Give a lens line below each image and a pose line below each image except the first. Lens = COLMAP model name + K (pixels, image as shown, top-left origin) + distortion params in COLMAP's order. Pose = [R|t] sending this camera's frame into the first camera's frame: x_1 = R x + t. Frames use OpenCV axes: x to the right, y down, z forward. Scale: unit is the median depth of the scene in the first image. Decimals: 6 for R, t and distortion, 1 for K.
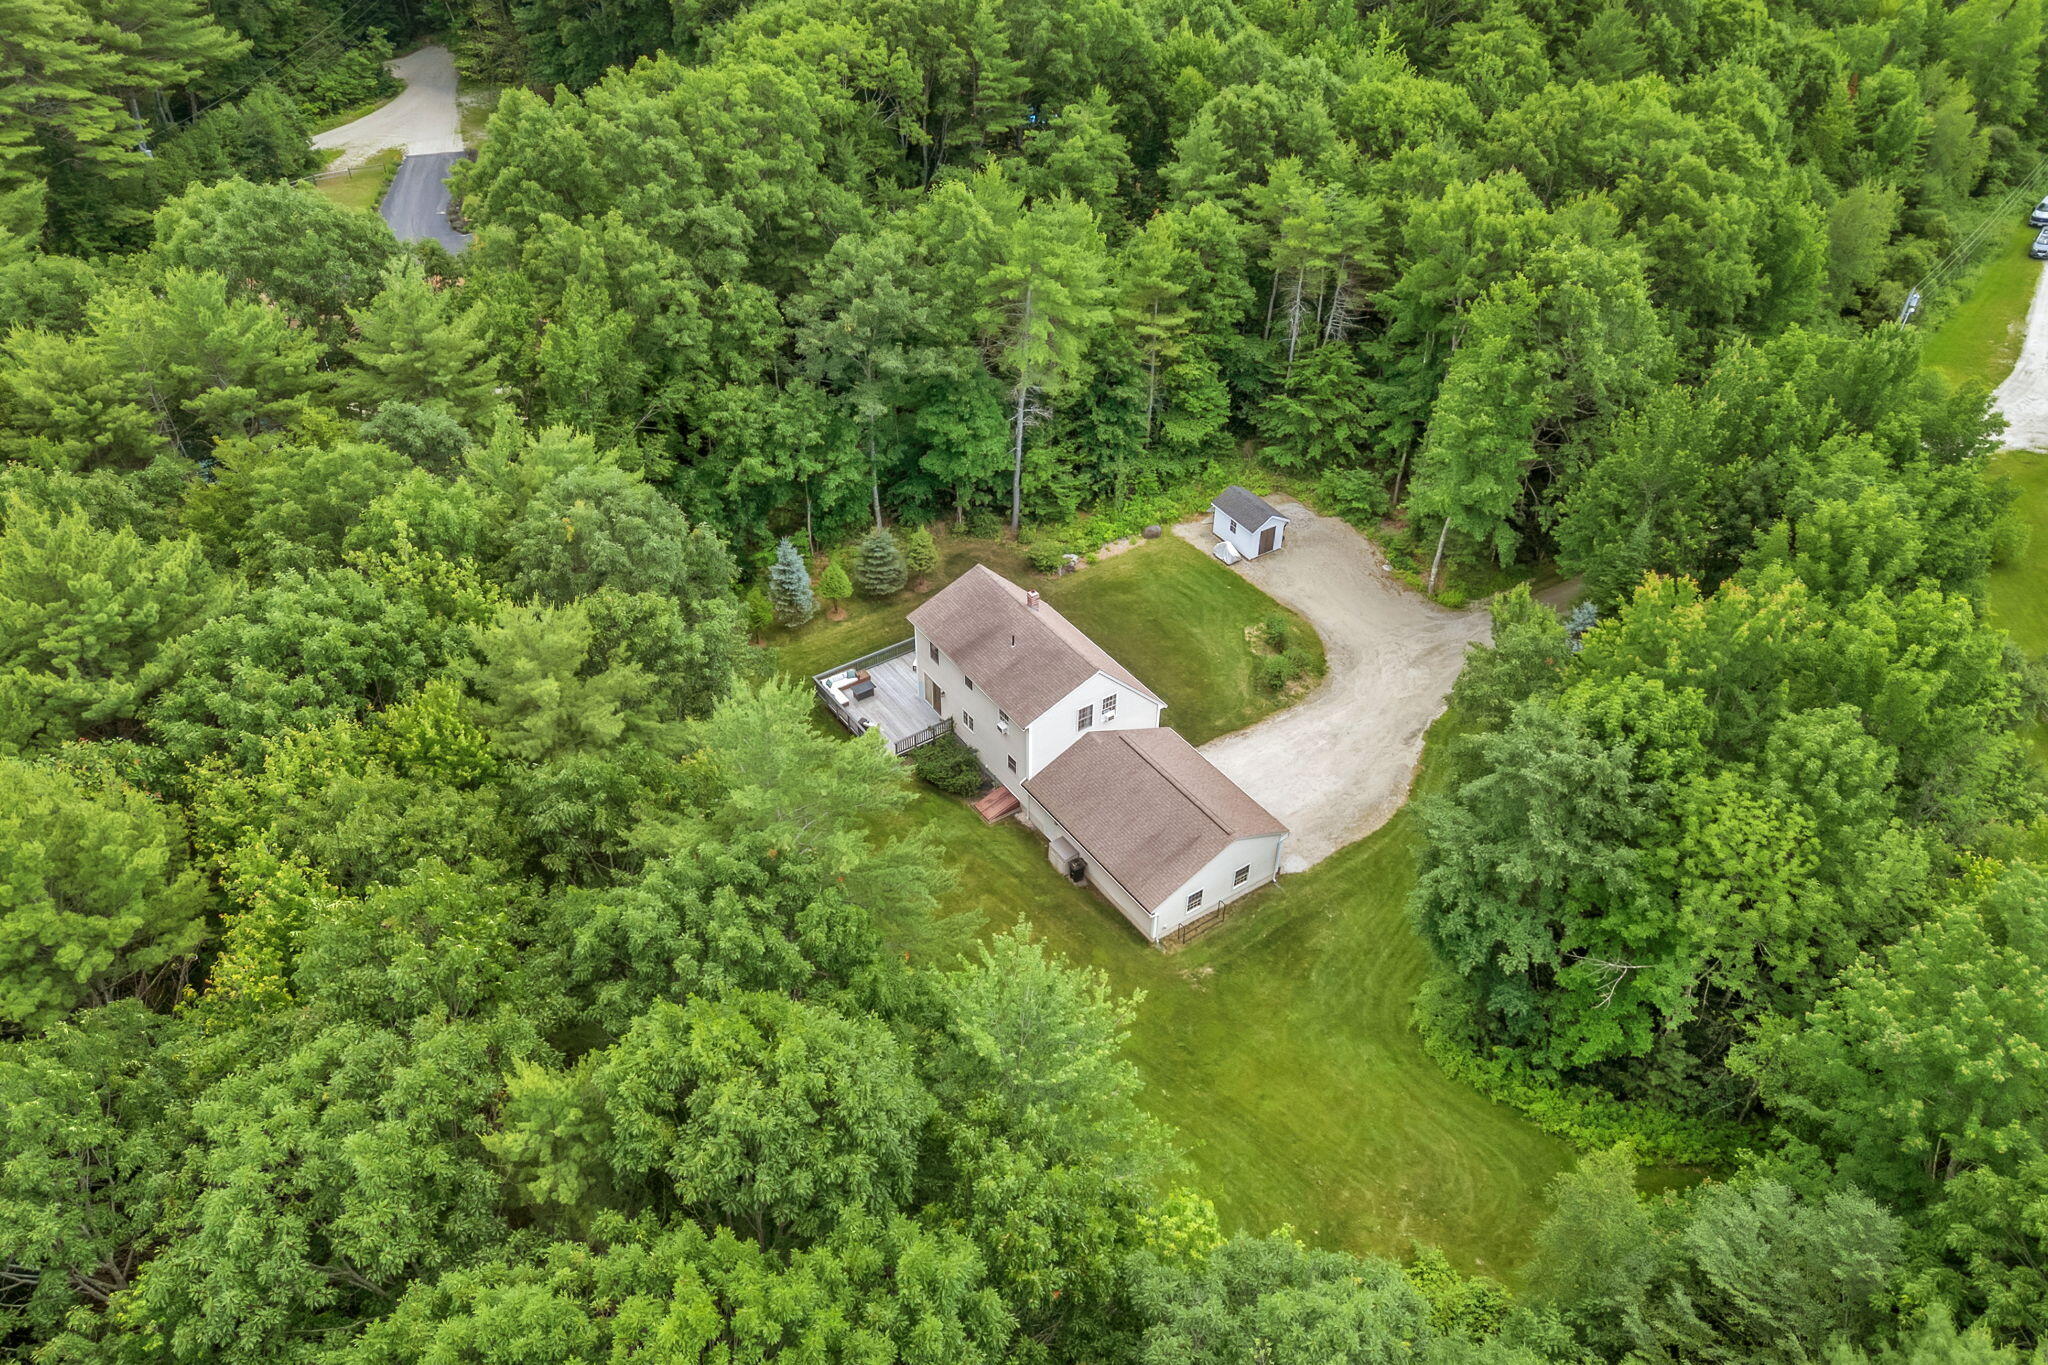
lens RADIAL K [[1498.3, 0, 1015.0], [0, 1498.3, 673.4], [0, 0, 1]] dist [0.008221, 0.000151]
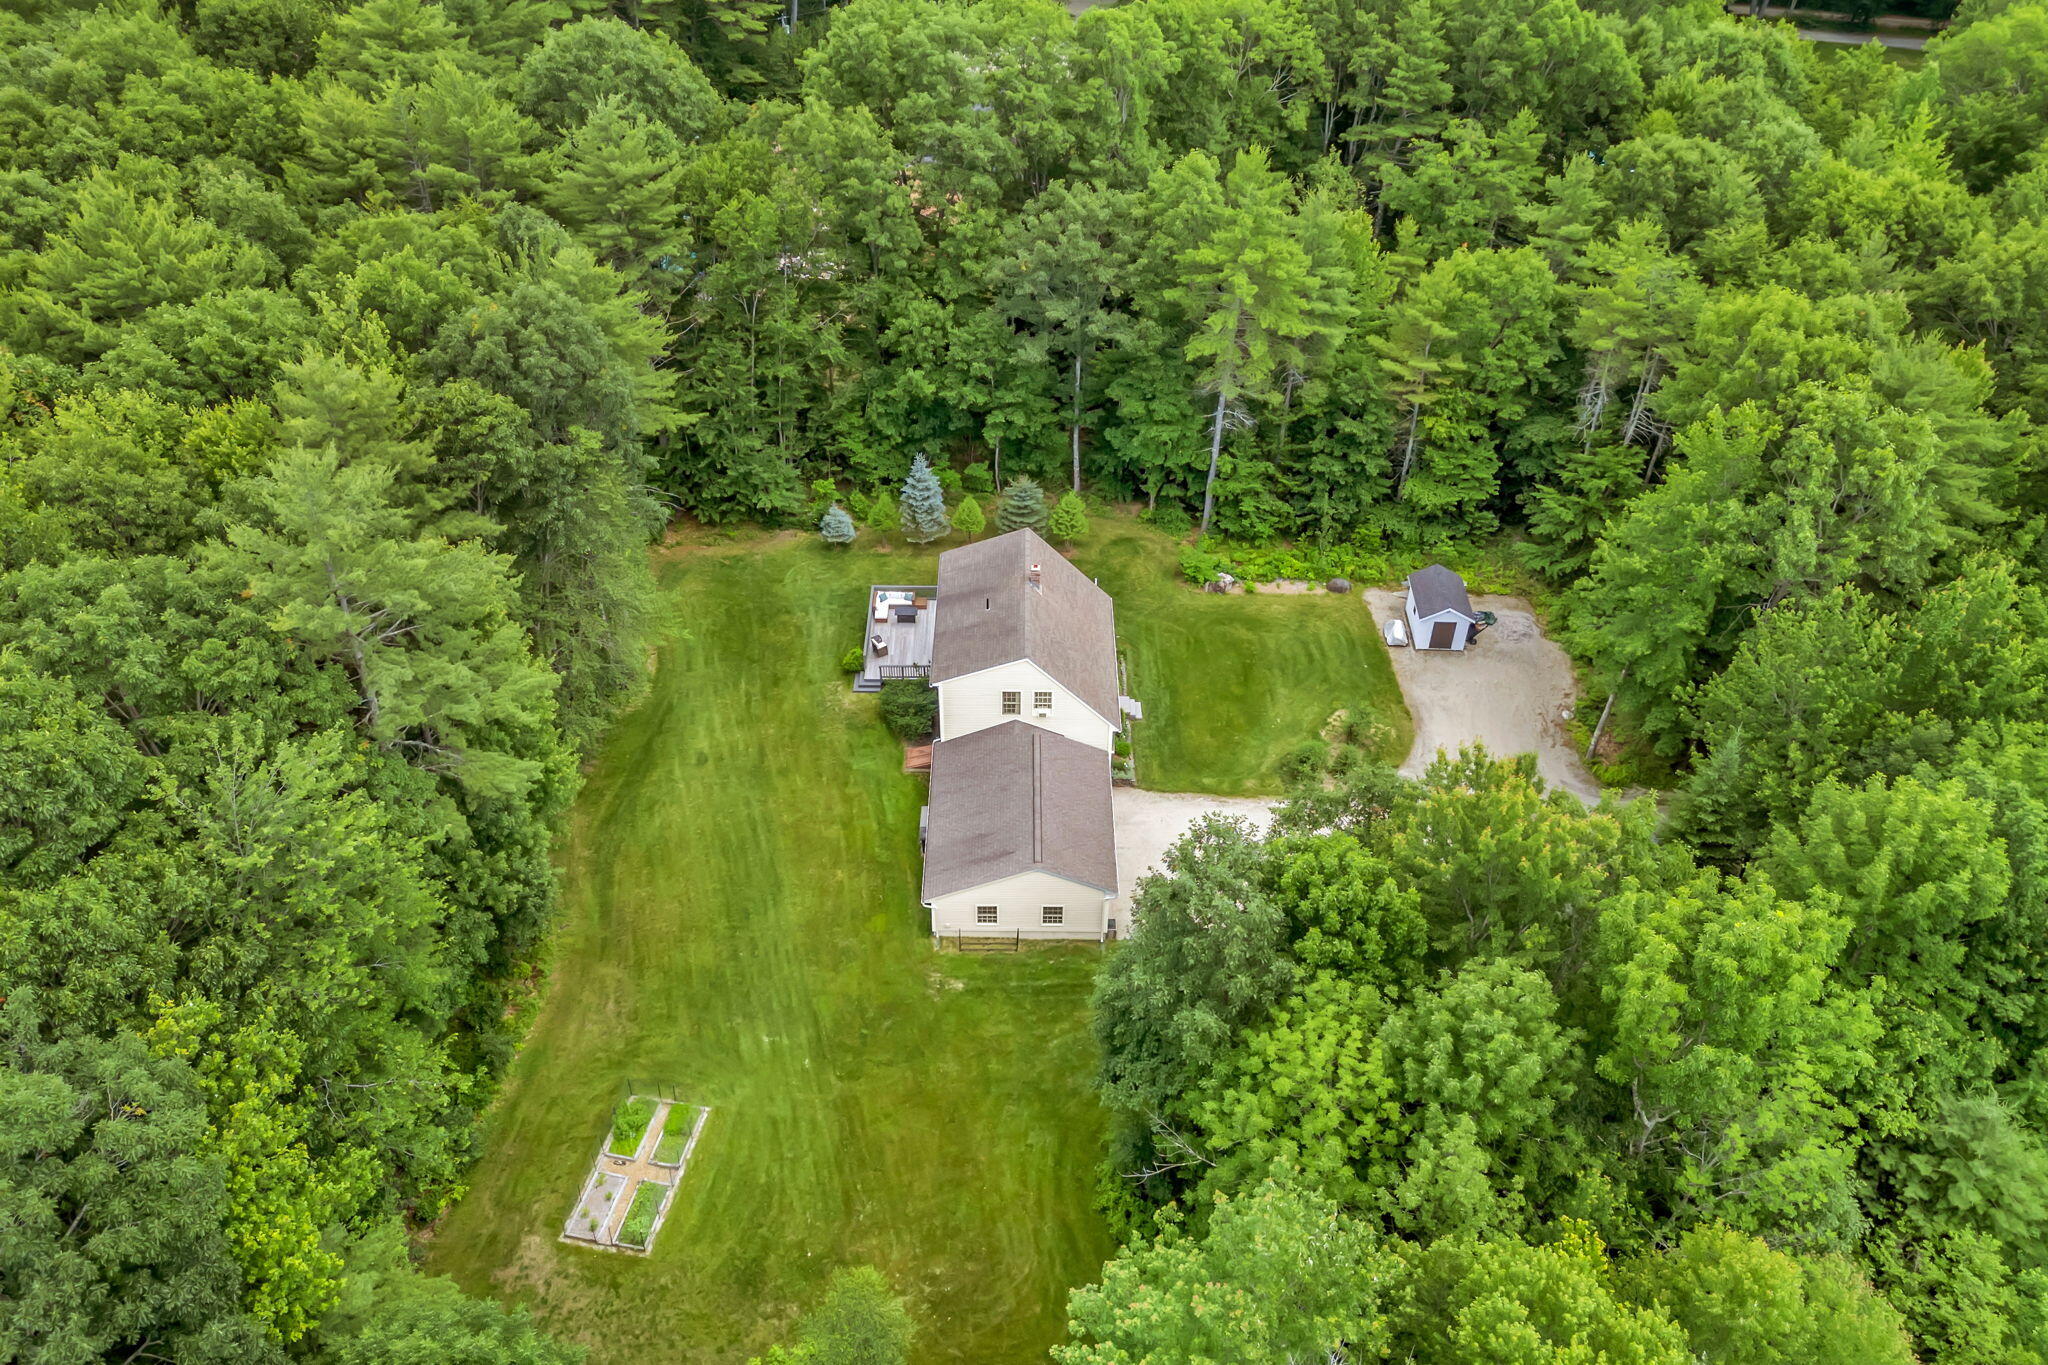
lens RADIAL K [[1498.3, 0, 1015.0], [0, 1498.3, 673.4], [0, 0, 1]] dist [0.008221, 0.000151]
pose [[0.826657, 0.351544, -0.439381, 0.369811], [-0.353948, 0.931867, 0.079655, -0.051597], [0.437447, 0.089671, 0.894762, 0.121658]]
